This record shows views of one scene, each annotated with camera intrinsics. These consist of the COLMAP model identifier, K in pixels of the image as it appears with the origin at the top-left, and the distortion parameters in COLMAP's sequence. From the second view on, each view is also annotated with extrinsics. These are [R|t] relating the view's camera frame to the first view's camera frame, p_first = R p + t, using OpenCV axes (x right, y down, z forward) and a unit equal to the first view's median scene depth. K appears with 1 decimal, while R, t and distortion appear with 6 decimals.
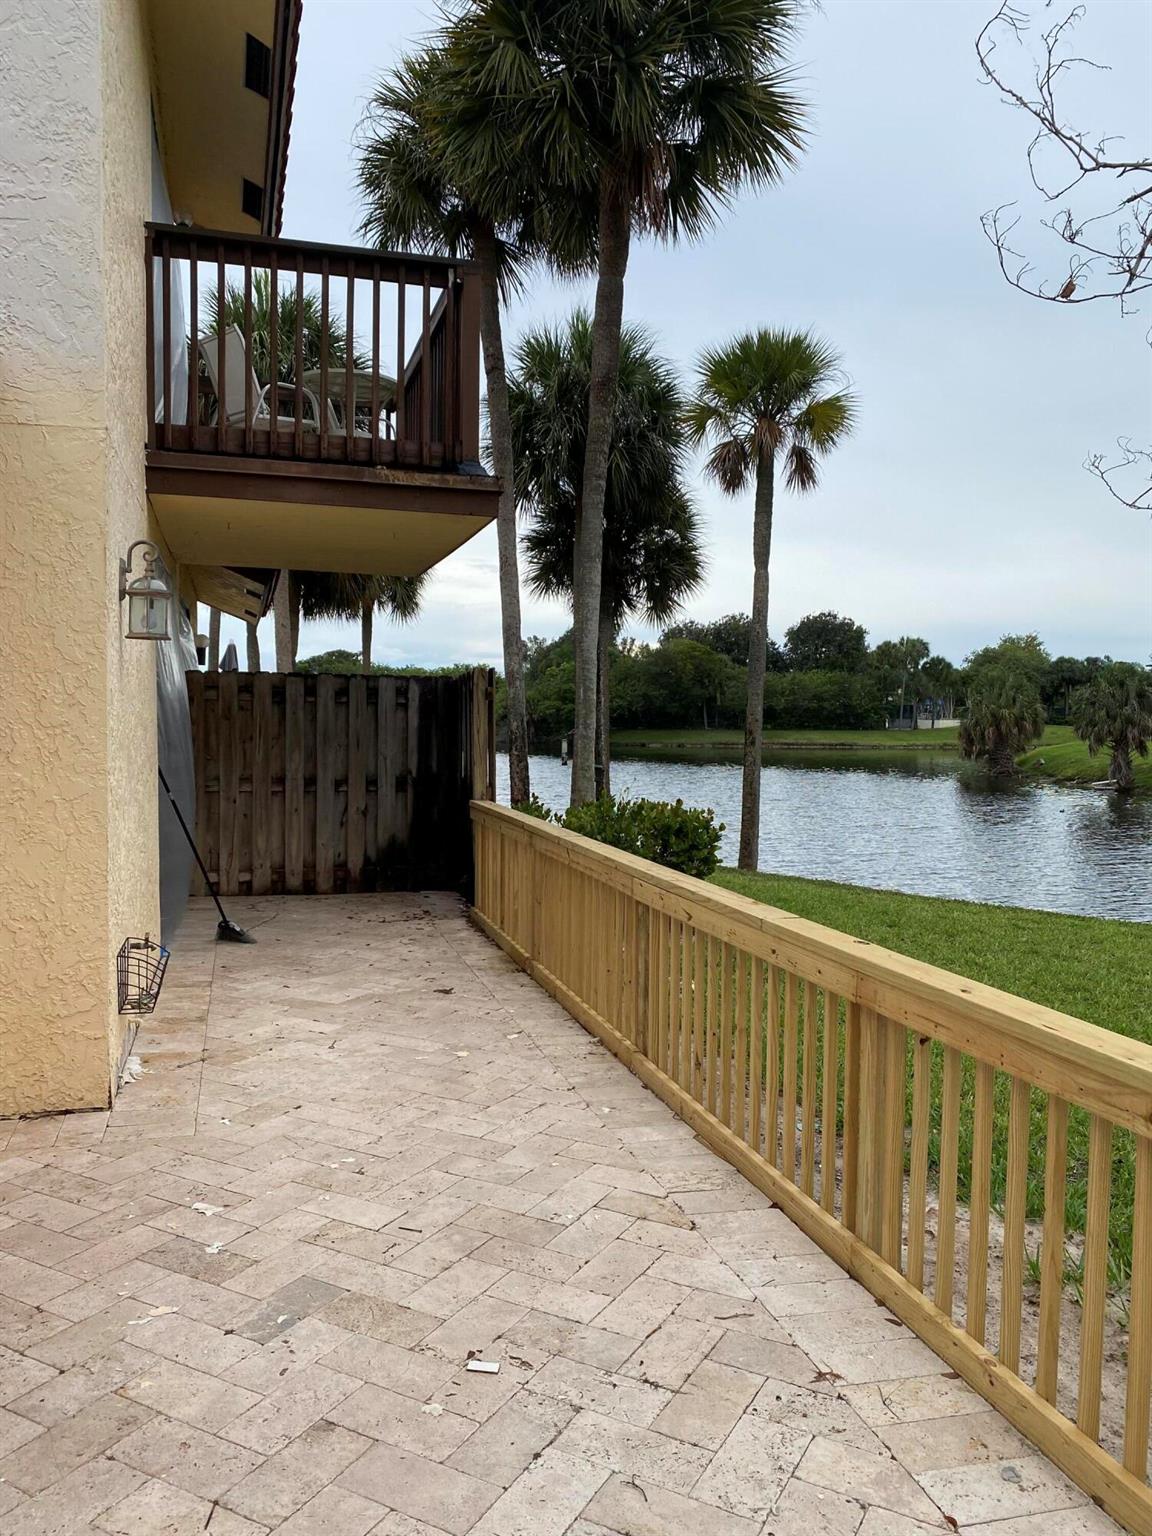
lens RADIAL K [[1148.3, 0, 568.3], [0, 1148.3, 772.9], [0, 0, 1]] dist [0.033254, -0.027709]
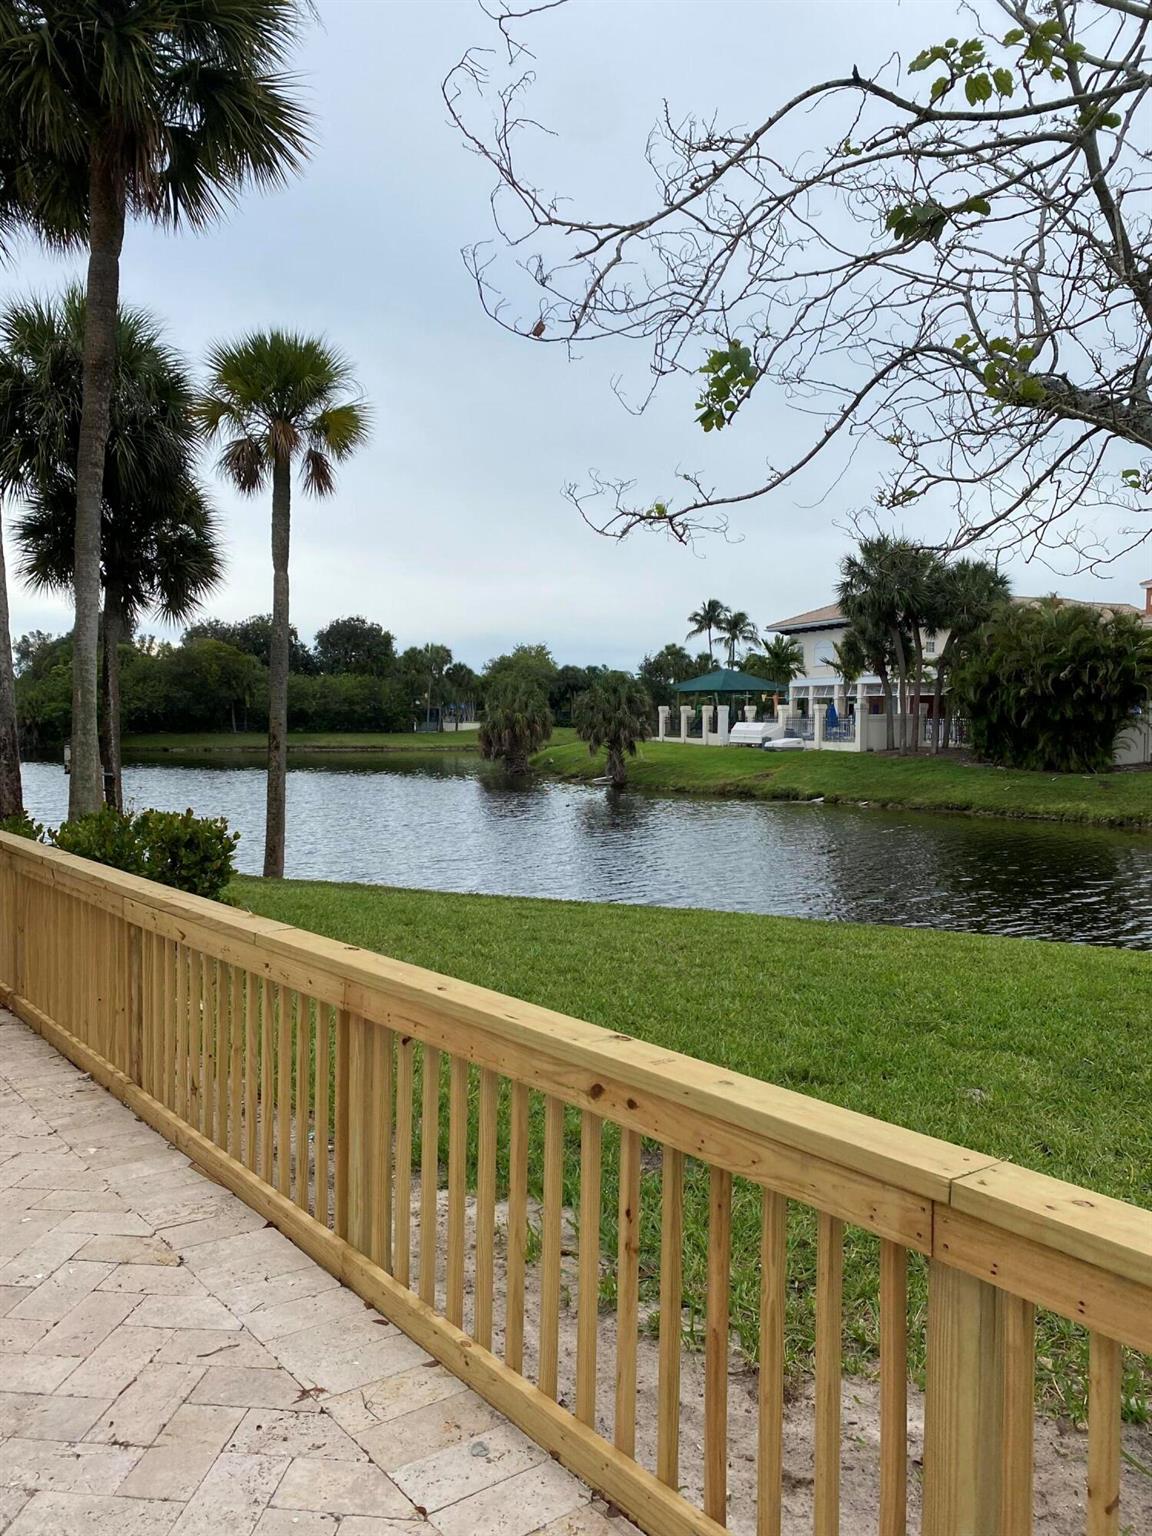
lens RADIAL K [[1149.7, 0, 548.6], [0, 1149.7, 762.0], [0, 0, 1]] dist [0.026273, -0.021425]
pose [[0.926620, -0.018315, 0.375553, 0.026408], [0.022921, 0.999707, -0.007802, -0.003295], [-0.375300, 0.015837, 0.926768, -0.001810]]
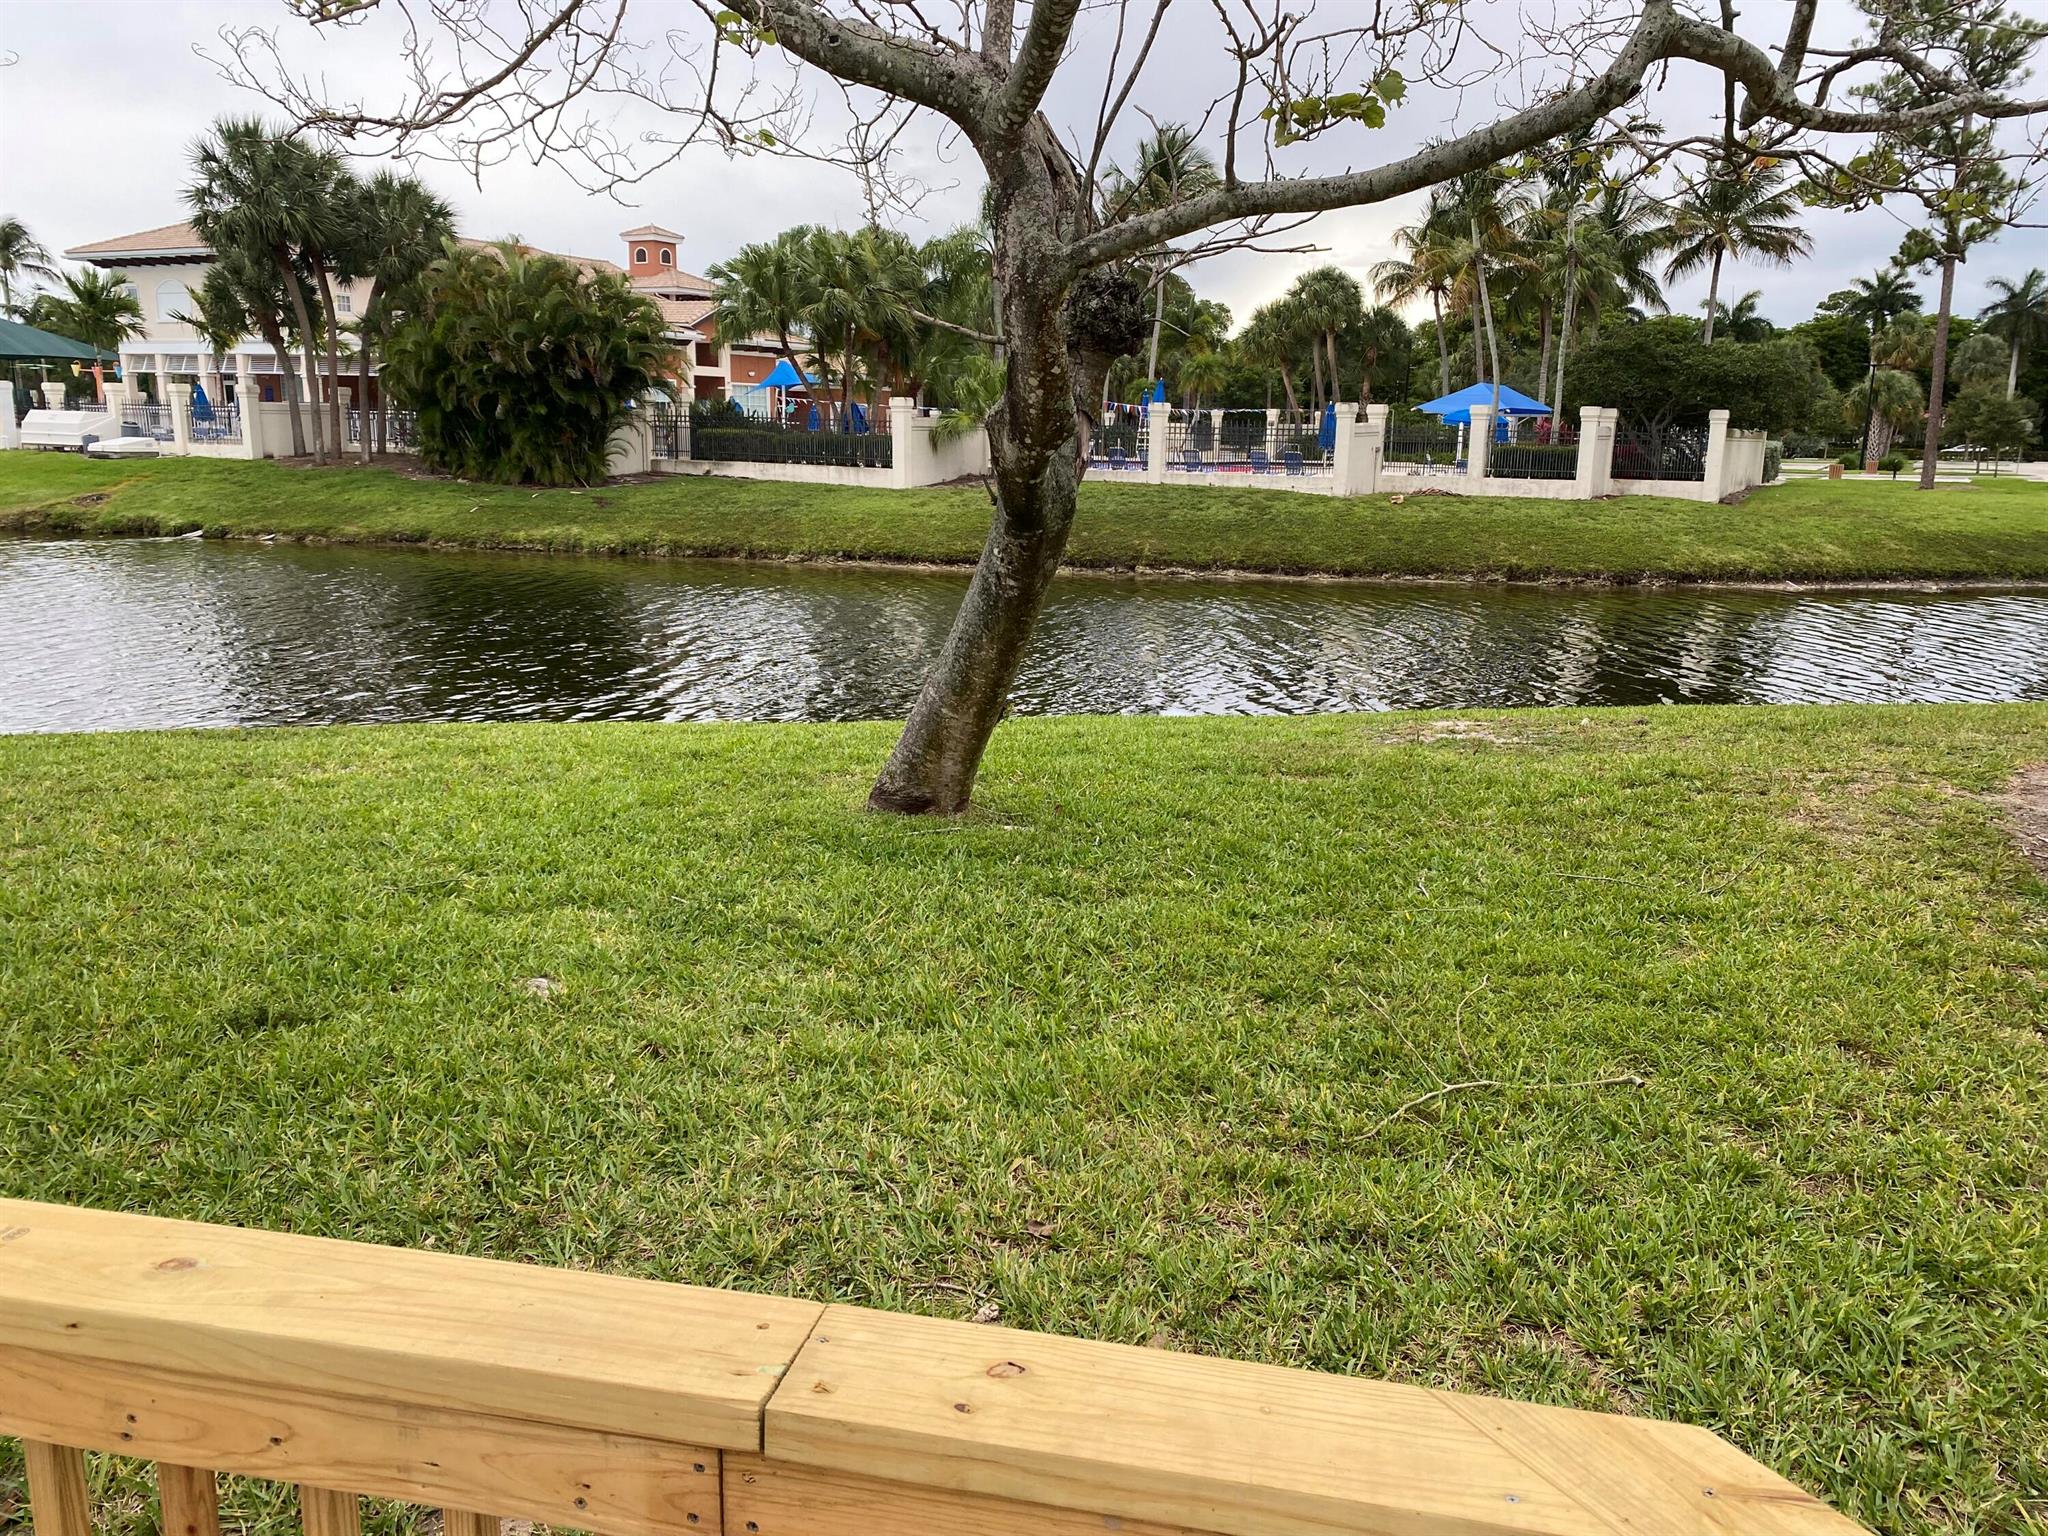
lens RADIAL K [[1532.9, 0, 1024.0], [0, 1532.9, 768.0], [0, 0, 1]] dist [0.026273, -0.021425]
pose [[0.446082, -0.193596, 0.873803, 0.108436], [0.031242, 0.979098, 0.200975, -0.009212], [-0.894447, -0.062352, 0.442806, 0.150193]]
